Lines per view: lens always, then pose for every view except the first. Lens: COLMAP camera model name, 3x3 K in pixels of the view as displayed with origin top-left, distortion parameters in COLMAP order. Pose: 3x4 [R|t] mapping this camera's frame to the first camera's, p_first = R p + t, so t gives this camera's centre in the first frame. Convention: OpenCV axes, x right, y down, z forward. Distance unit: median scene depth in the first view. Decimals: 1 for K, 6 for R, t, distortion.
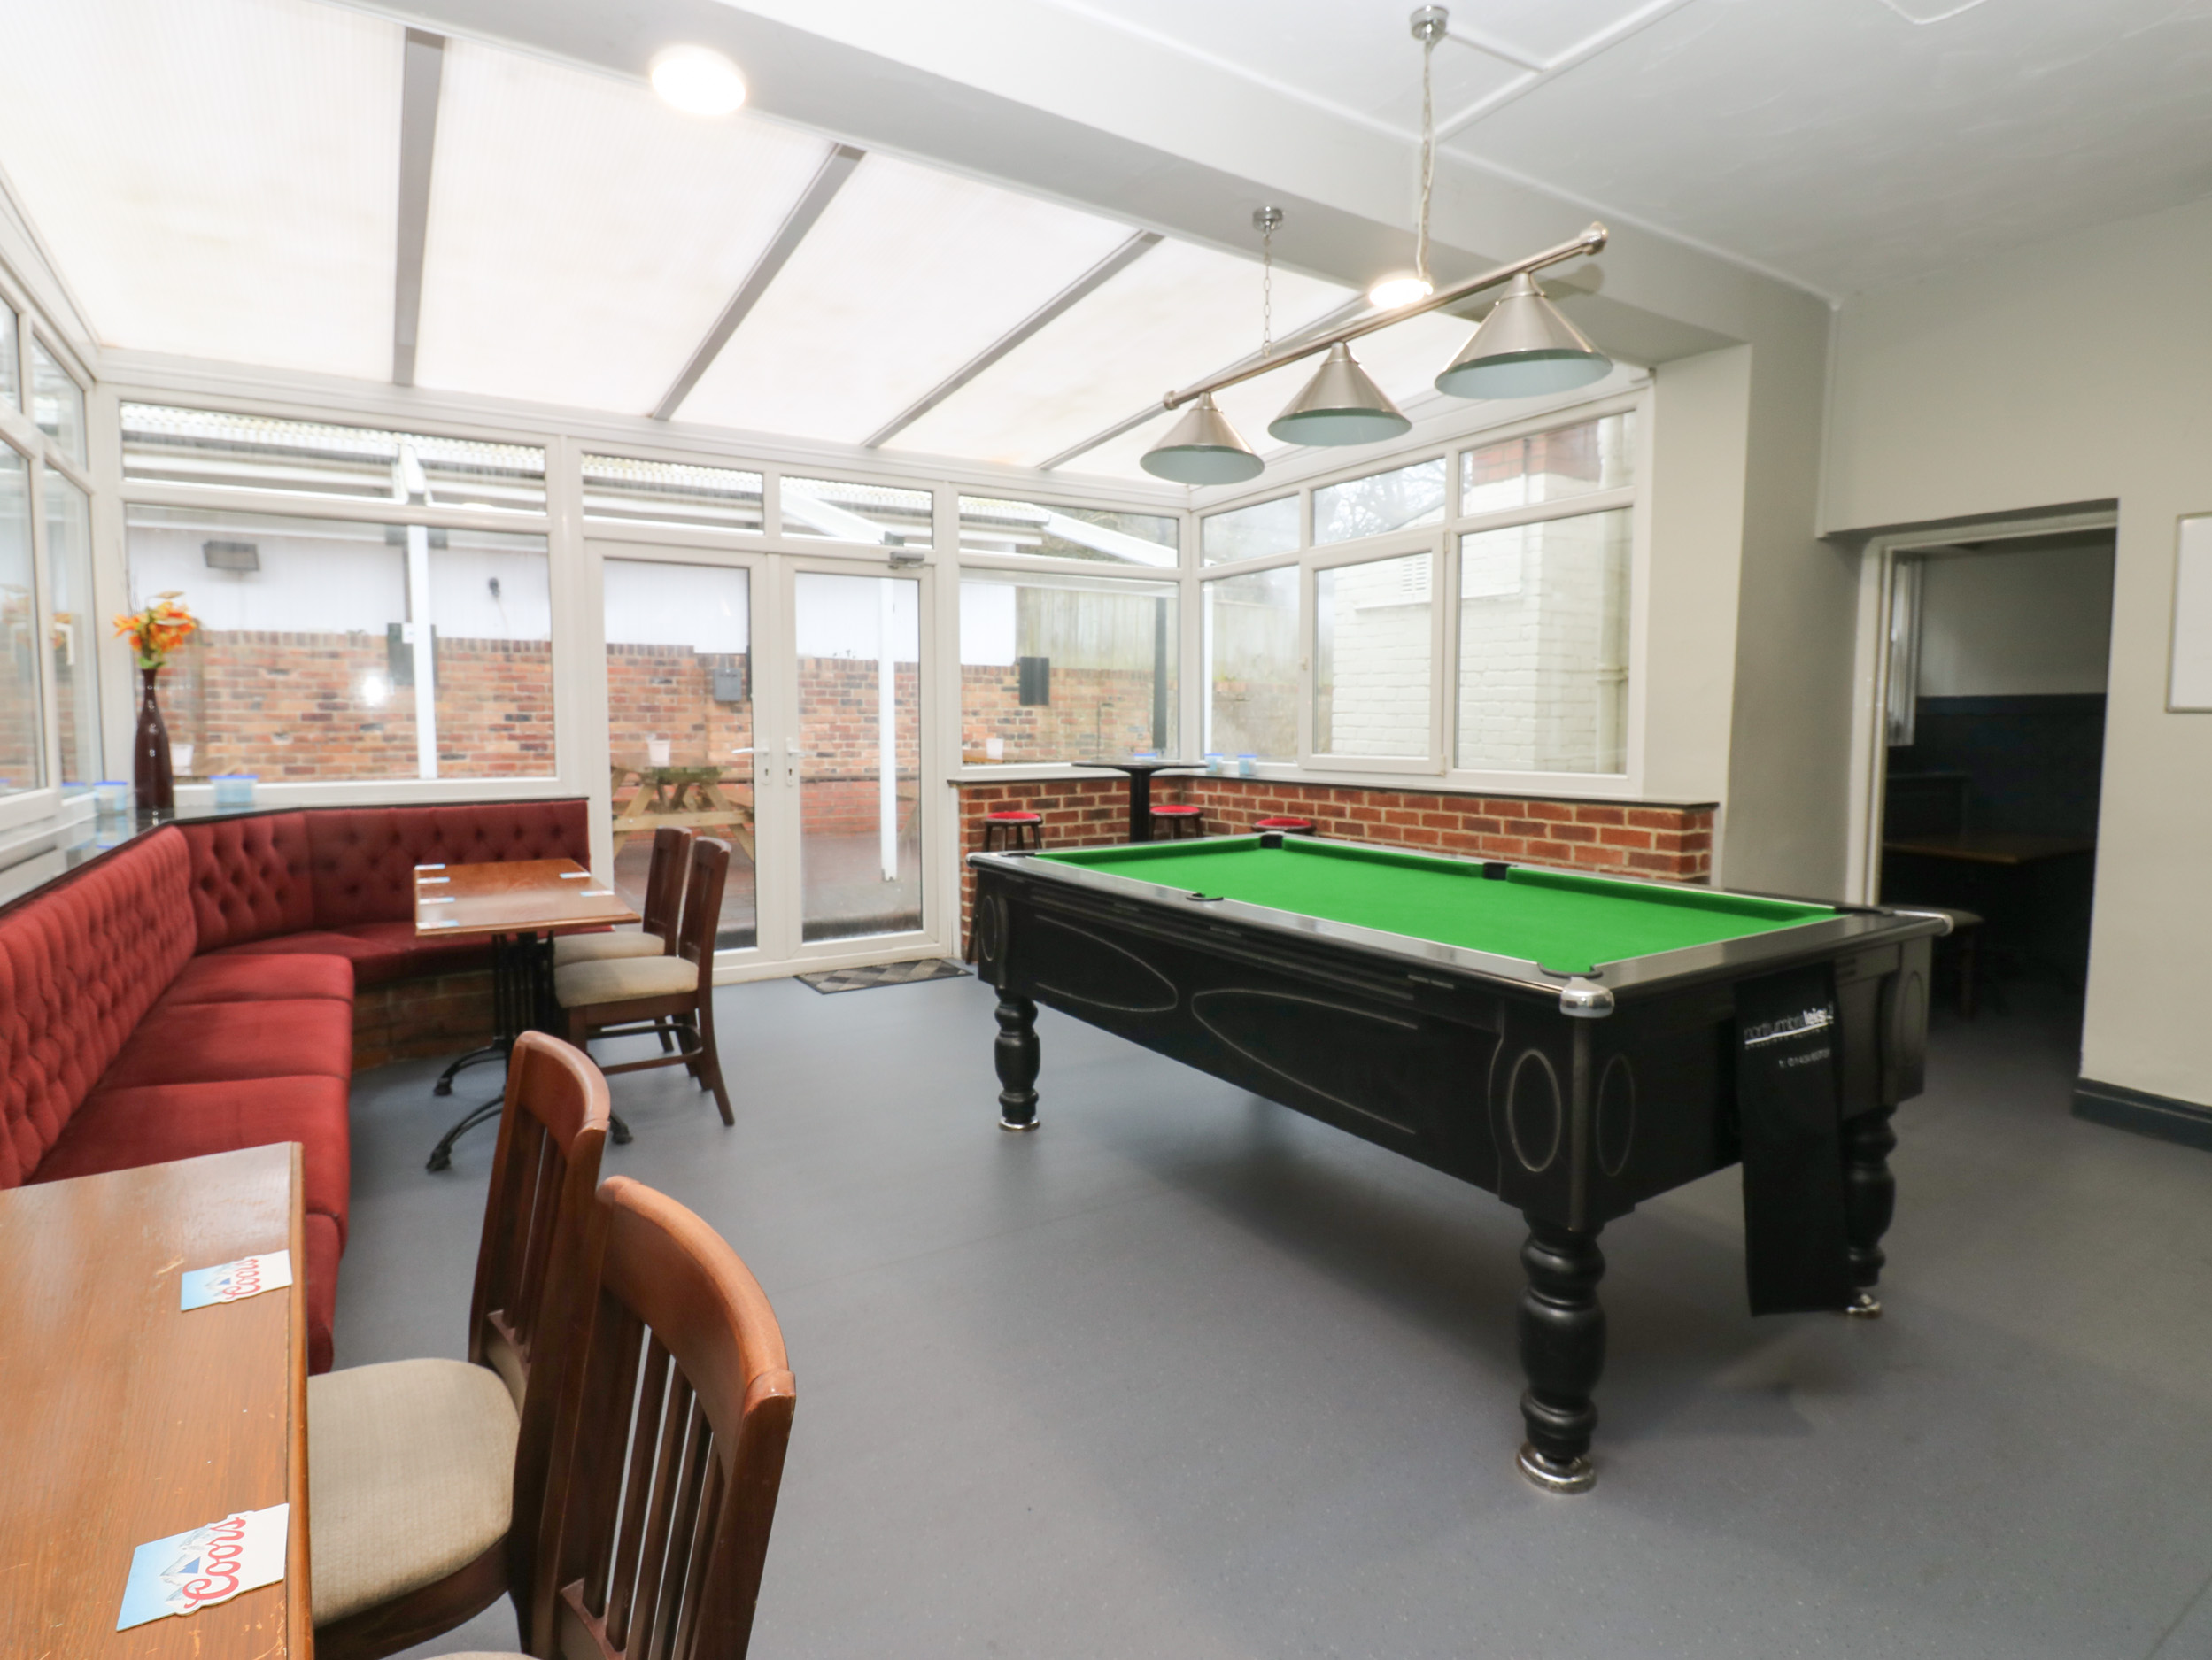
lens RADIAL K [[1139.7, 0, 1121.3], [0, 1139.7, 819.4], [0, 0, 1]] dist [-0.001546, -0.000258]
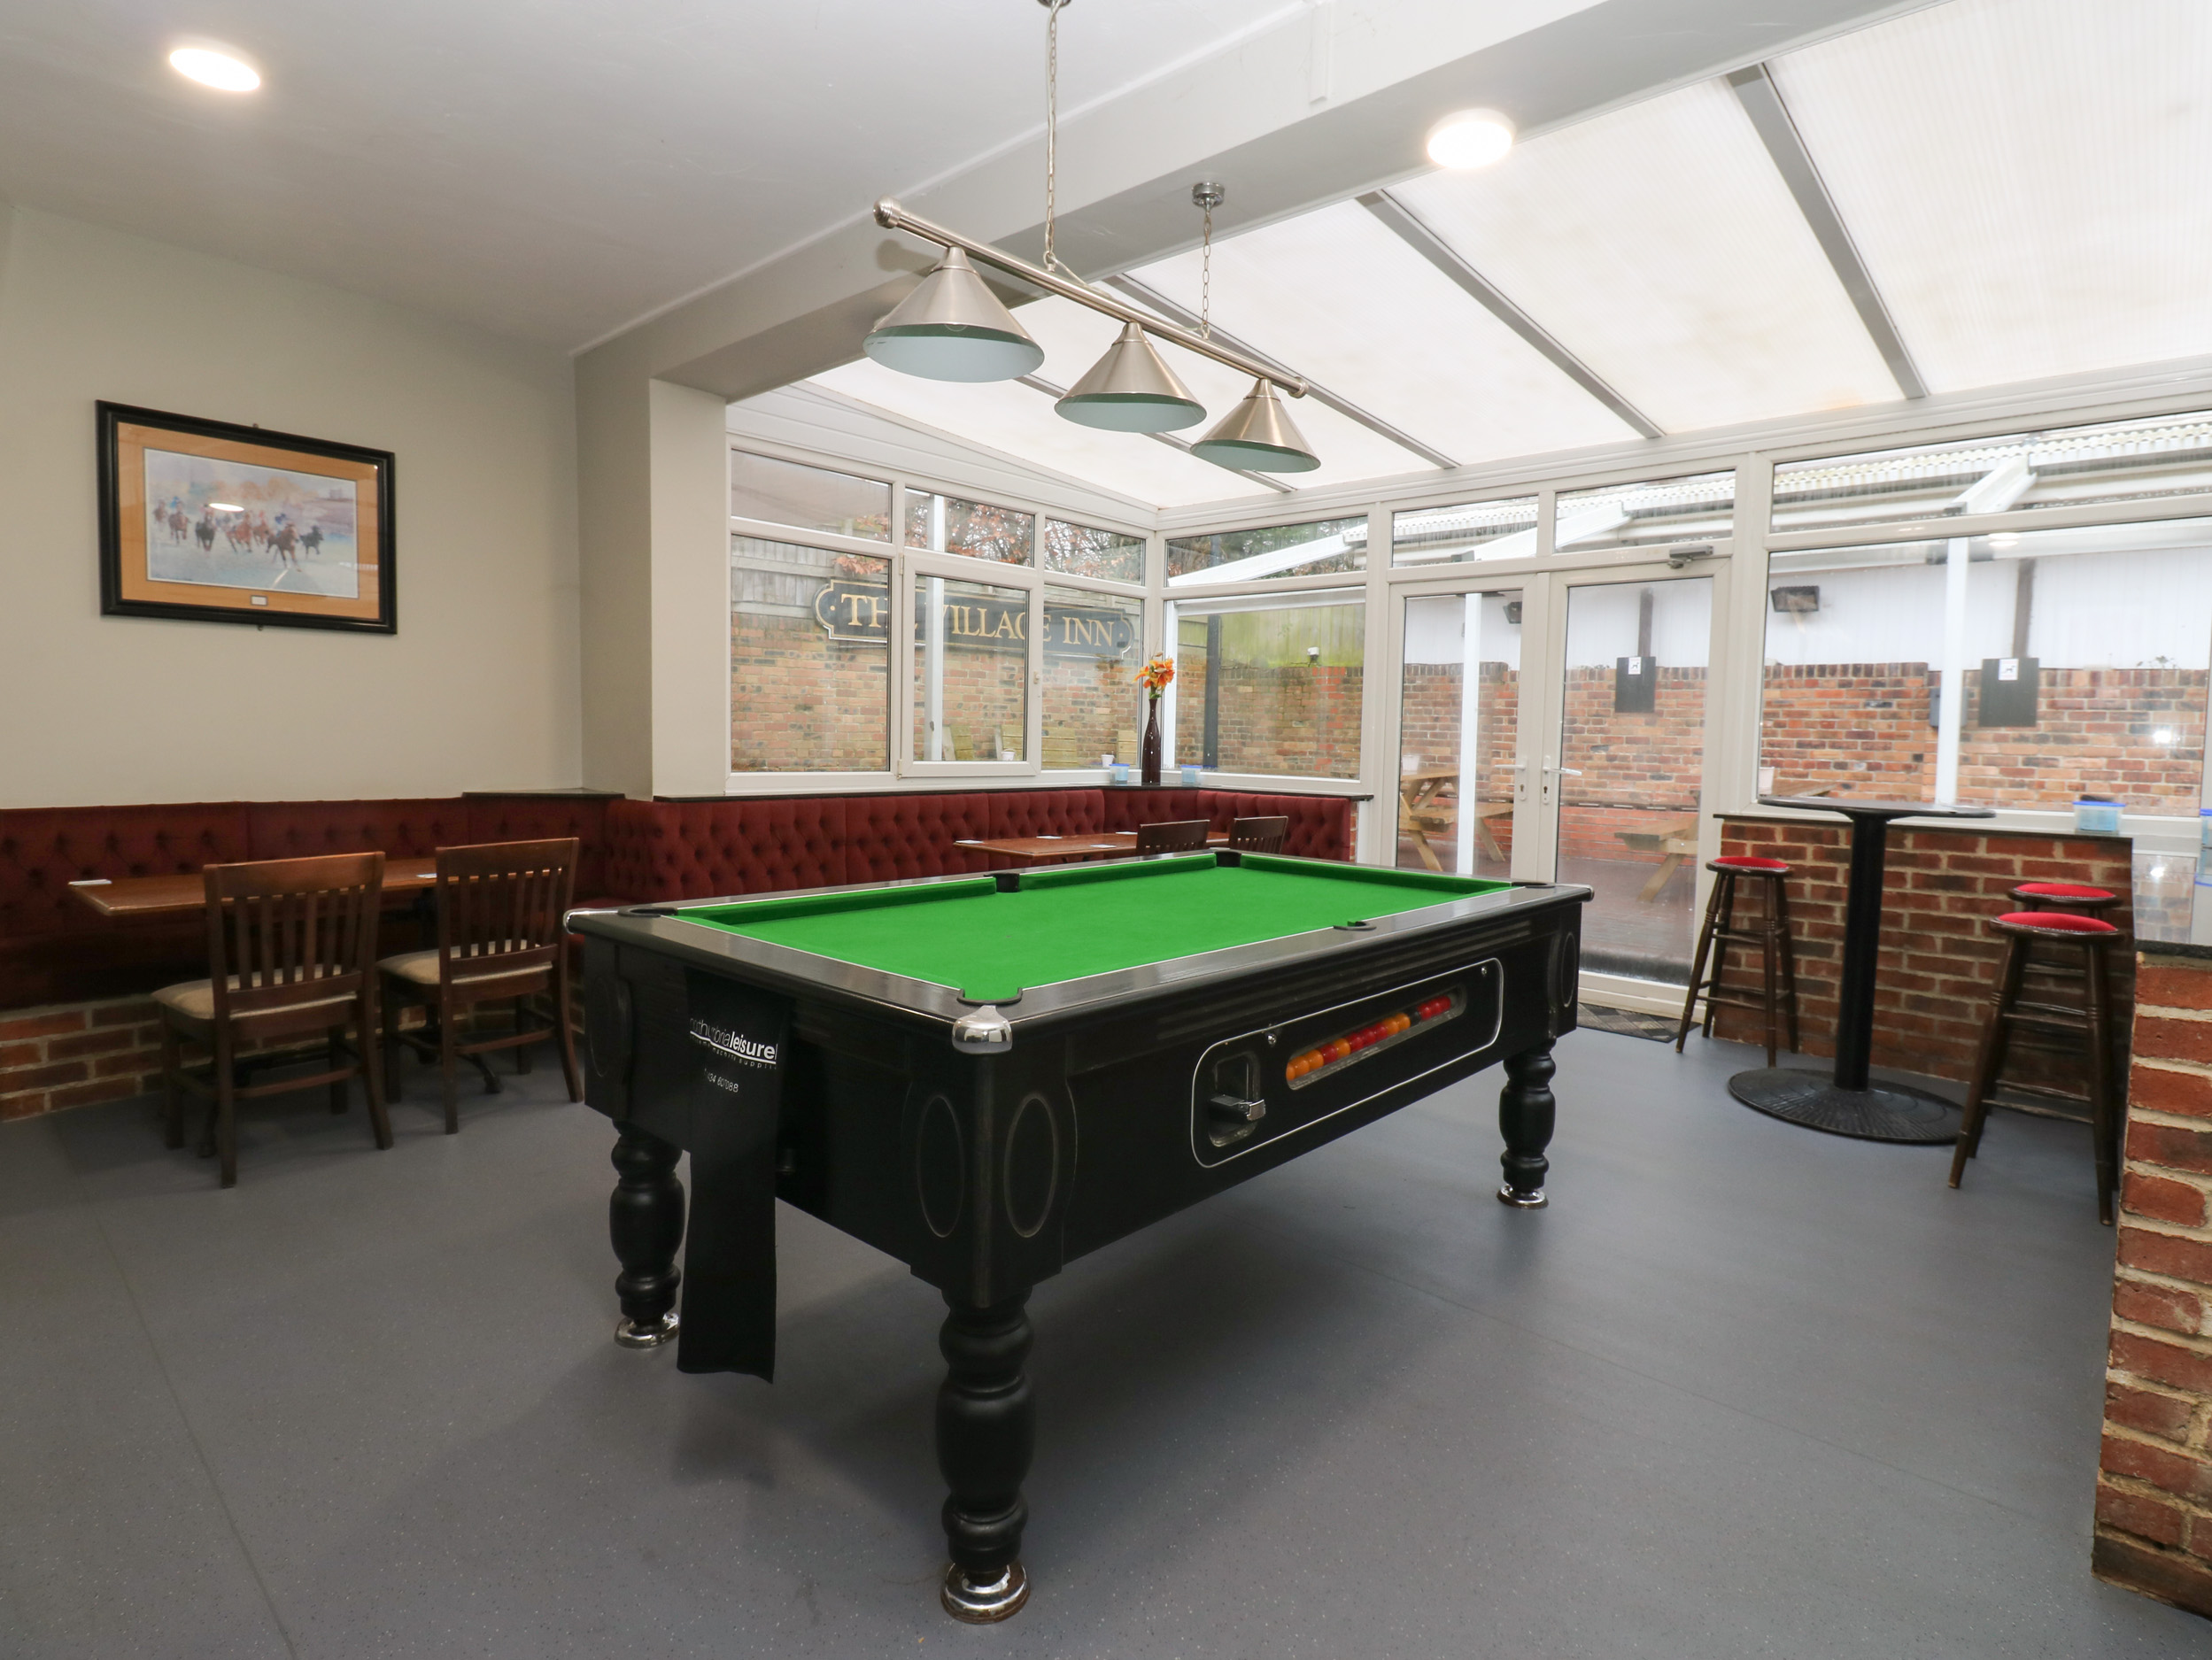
lens RADIAL K [[1139.7, 0, 1122.0], [0, 1139.7, 820.6], [0, 0, 1]] dist [-0.001546, -0.000258]
pose [[0.258168, 0.078829, -0.962879, 0.310871], [-0.107177, 0.992850, 0.052546, -0.015042], [0.960137, 0.089632, 0.264771, 0.209912]]
